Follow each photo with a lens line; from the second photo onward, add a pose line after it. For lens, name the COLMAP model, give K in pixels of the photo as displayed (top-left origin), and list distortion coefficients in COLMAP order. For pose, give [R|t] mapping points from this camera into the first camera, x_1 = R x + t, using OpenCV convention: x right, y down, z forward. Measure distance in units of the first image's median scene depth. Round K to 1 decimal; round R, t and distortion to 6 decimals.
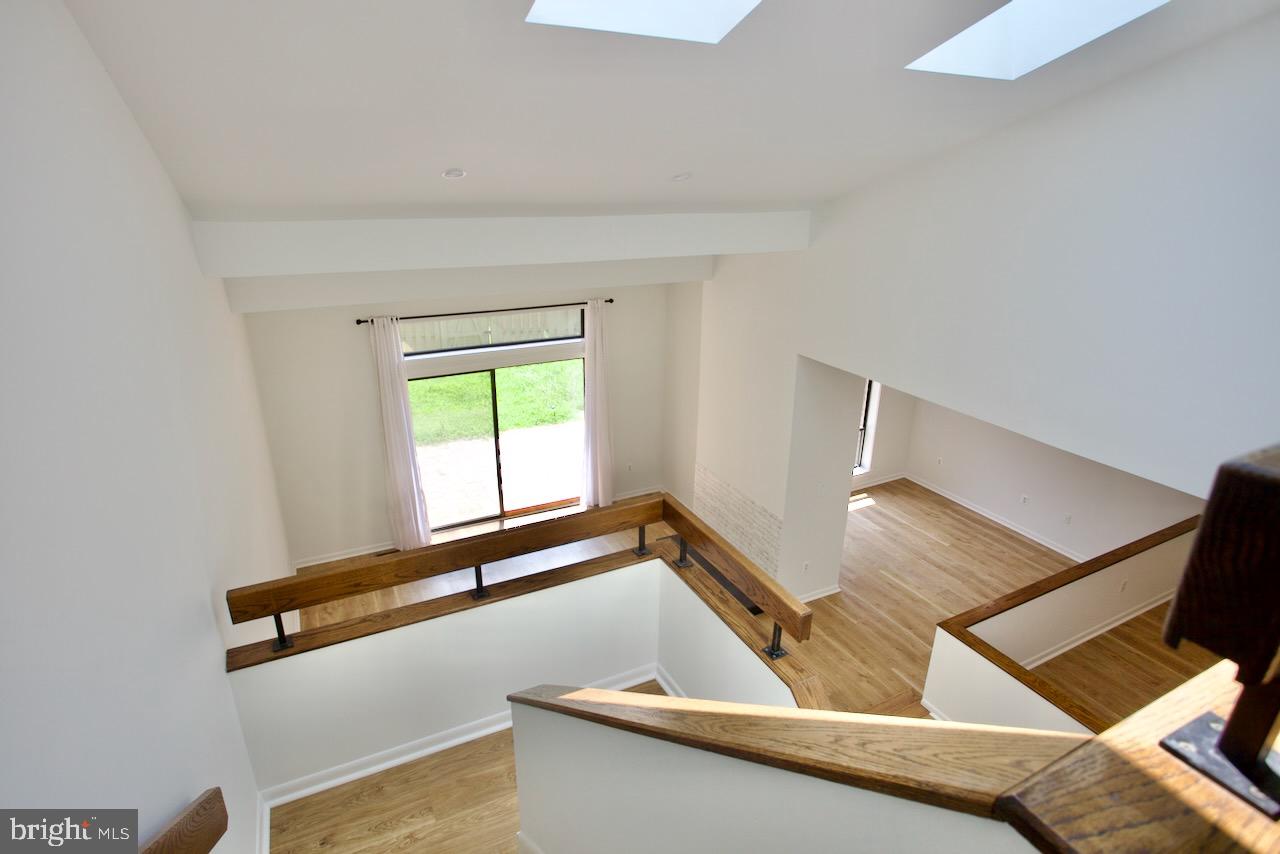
lens RADIAL K [[687.7, 0, 633.2], [0, 687.7, 428.6], [0, 0, 1]] dist [-0.091484, 0.081946]
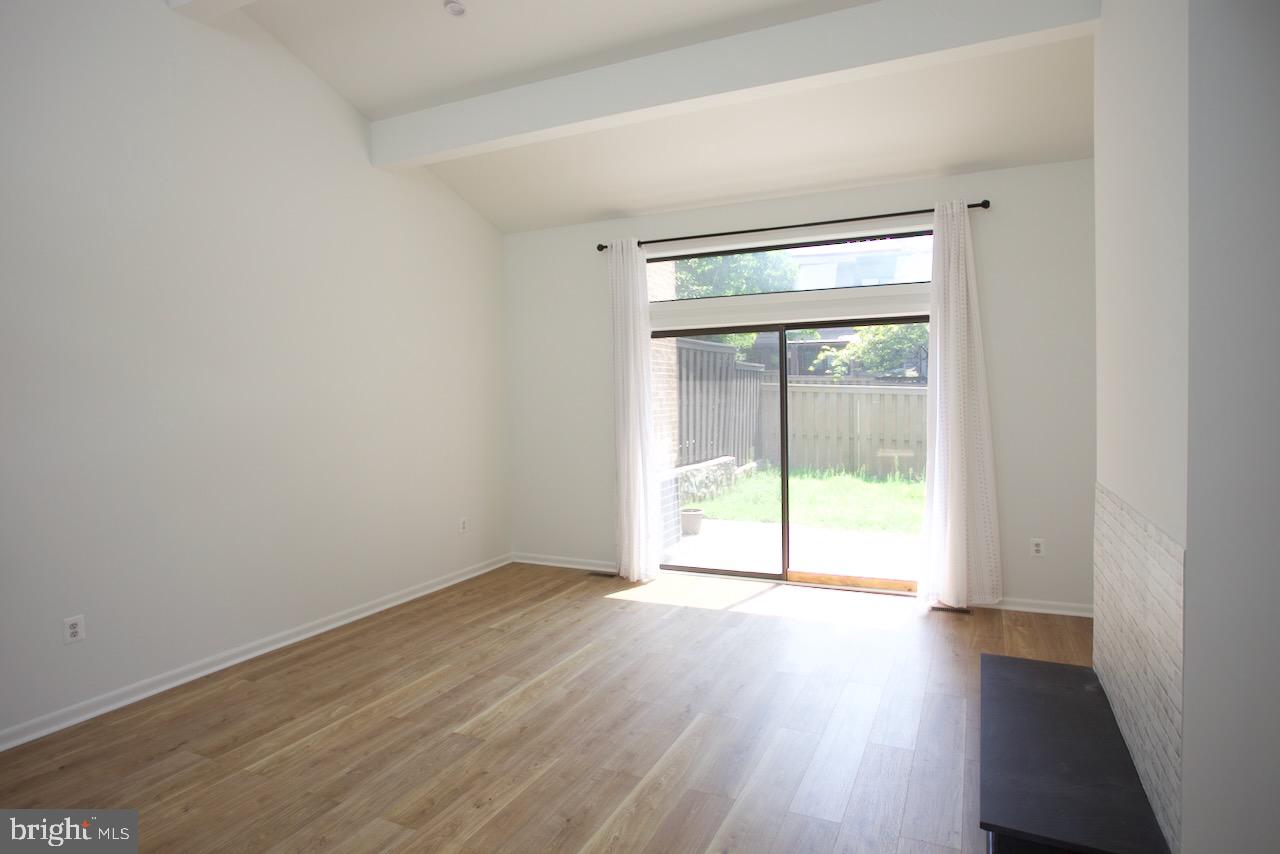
lens RADIAL K [[715.7, 0, 631.6], [0, 715.7, 426.4], [0, 0, 1]] dist [-0.072018, 0.041647]
pose [[0.607420, 0.014002, -0.794258, 0.293752], [-0.255431, 0.950189, -0.178594, 0.187474], [0.752194, 0.311359, 0.580740, 0.616624]]
